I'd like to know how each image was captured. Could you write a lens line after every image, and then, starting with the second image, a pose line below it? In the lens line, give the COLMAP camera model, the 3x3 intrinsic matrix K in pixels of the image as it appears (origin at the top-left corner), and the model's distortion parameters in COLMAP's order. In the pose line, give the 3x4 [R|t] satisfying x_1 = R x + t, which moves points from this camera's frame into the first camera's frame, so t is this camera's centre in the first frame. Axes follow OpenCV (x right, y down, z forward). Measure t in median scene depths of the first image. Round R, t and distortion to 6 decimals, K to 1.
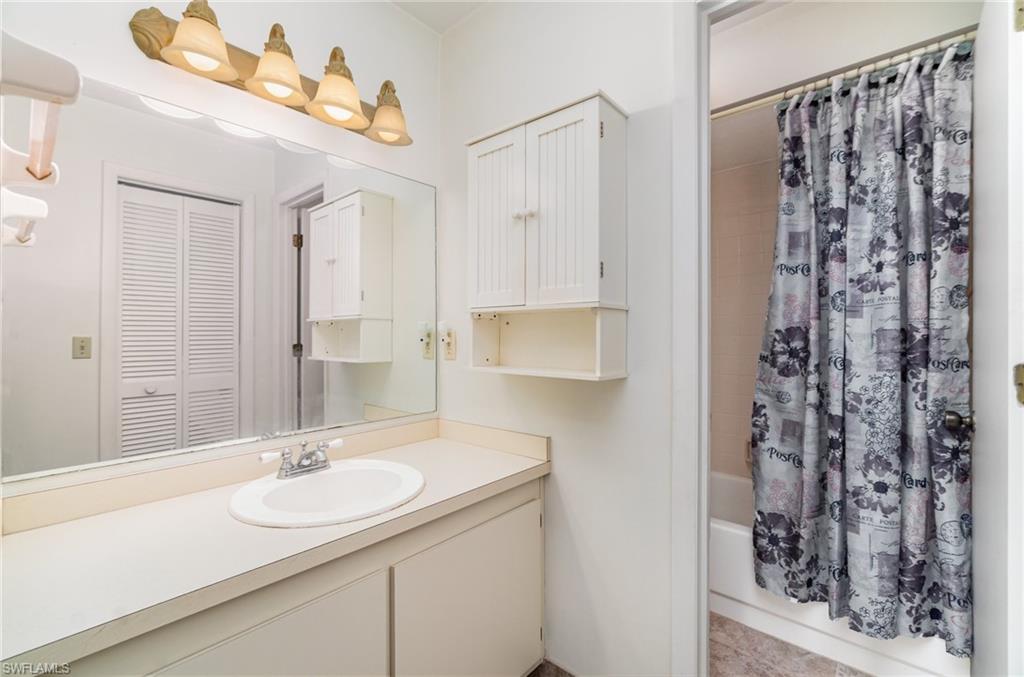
lens RADIAL K [[445.7, 0, 510.1], [0, 445.7, 330.0], [0, 0, 1]] dist [-0.005528, 0.002865]
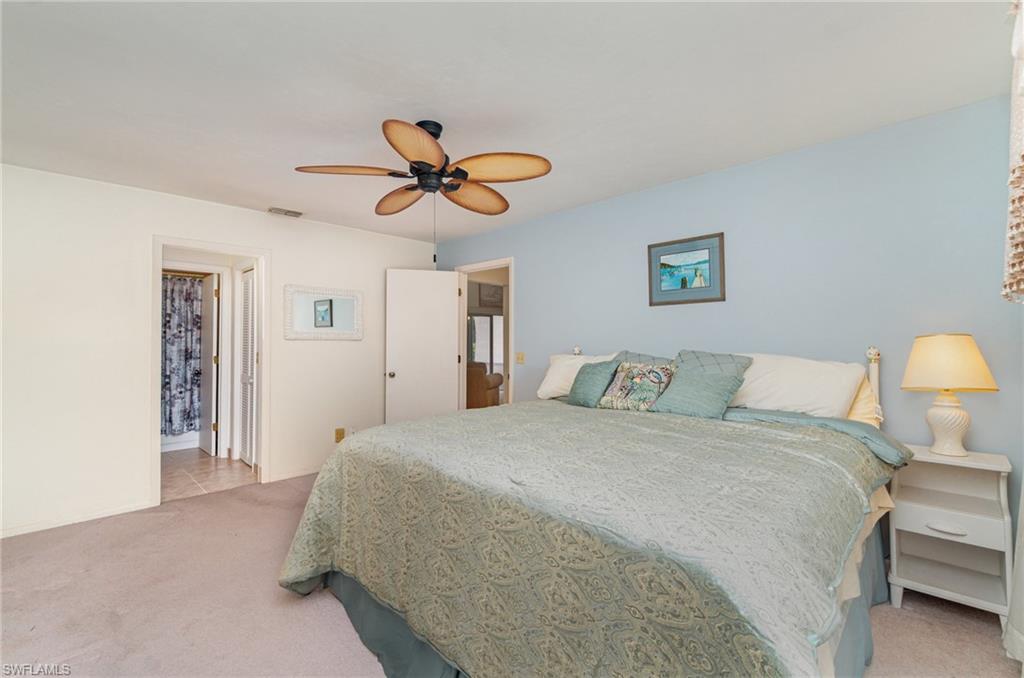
lens RADIAL K [[445.7, 0, 510.4], [0, 445.7, 333.1], [0, 0, 1]] dist [-0.005528, 0.002865]
pose [[0.040109, 0.019992, 0.998995, -2.708617], [-0.003187, 0.999797, -0.019881, -0.070851], [-0.999190, -0.002386, 0.040164, -1.847638]]
